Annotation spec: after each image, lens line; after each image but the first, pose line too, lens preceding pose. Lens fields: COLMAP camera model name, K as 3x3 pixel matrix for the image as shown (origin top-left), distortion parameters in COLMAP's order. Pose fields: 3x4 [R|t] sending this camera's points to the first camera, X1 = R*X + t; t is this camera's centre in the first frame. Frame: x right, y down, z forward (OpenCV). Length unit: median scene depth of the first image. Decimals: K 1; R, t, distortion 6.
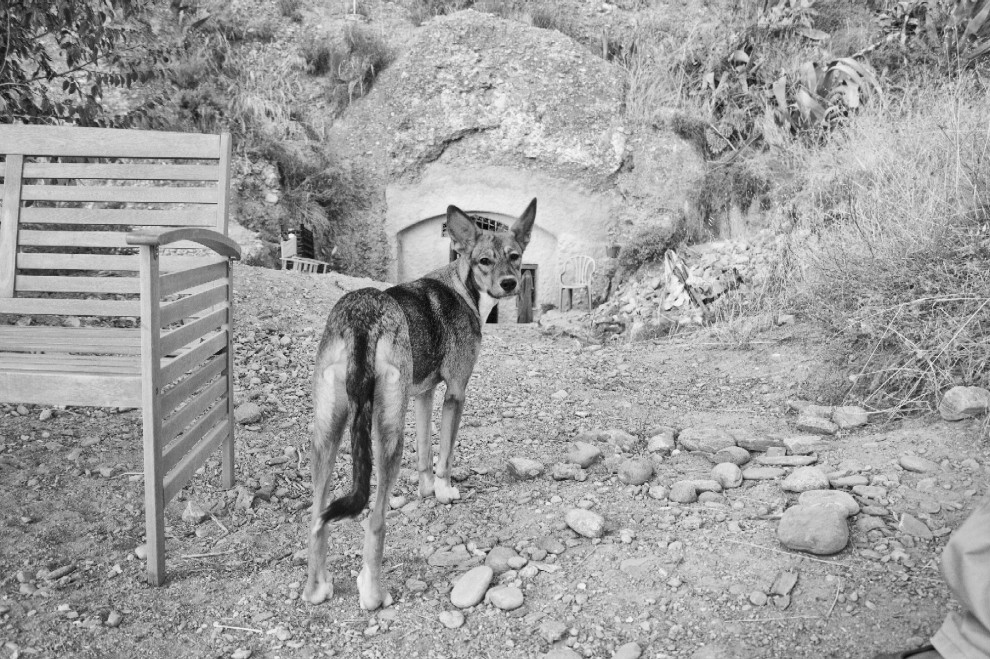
lens RADIAL K [[793.1, 0, 496.6], [0, 793.1, 323.9], [0, 0, 1]] dist [-0.123163, 0.086531]
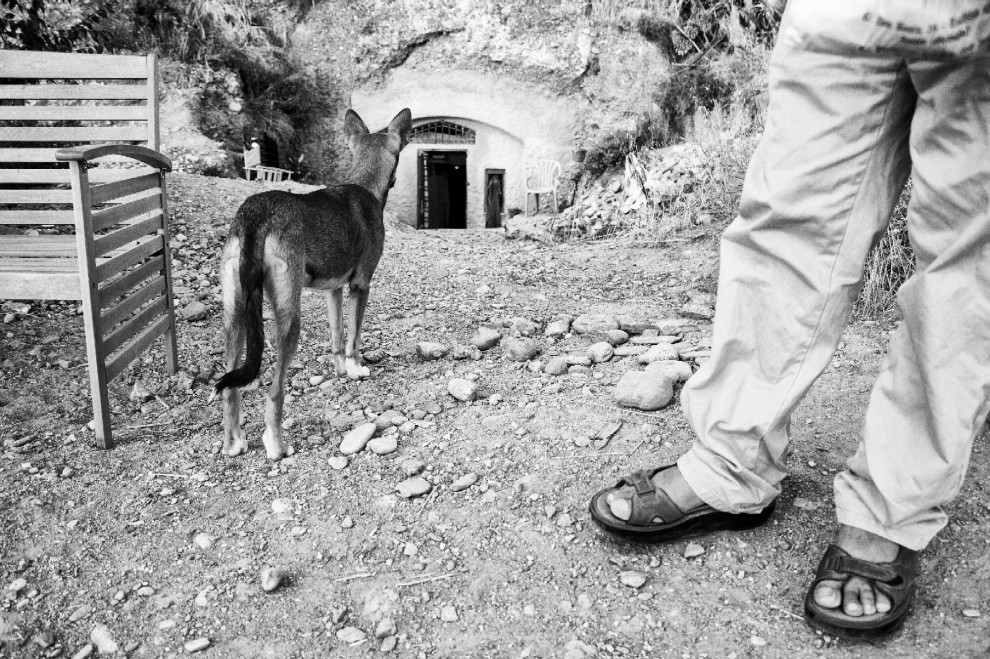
lens RADIAL K [[793.1, 0, 501.8], [0, 793.1, 333.4], [0, 0, 1]] dist [-0.123163, 0.086531]
pose [[0.999456, -0.017848, 0.027724, 0.071636], [0.014110, 0.991468, 0.129585, 0.007369], [-0.029800, -0.129124, 0.991181, -0.090728]]
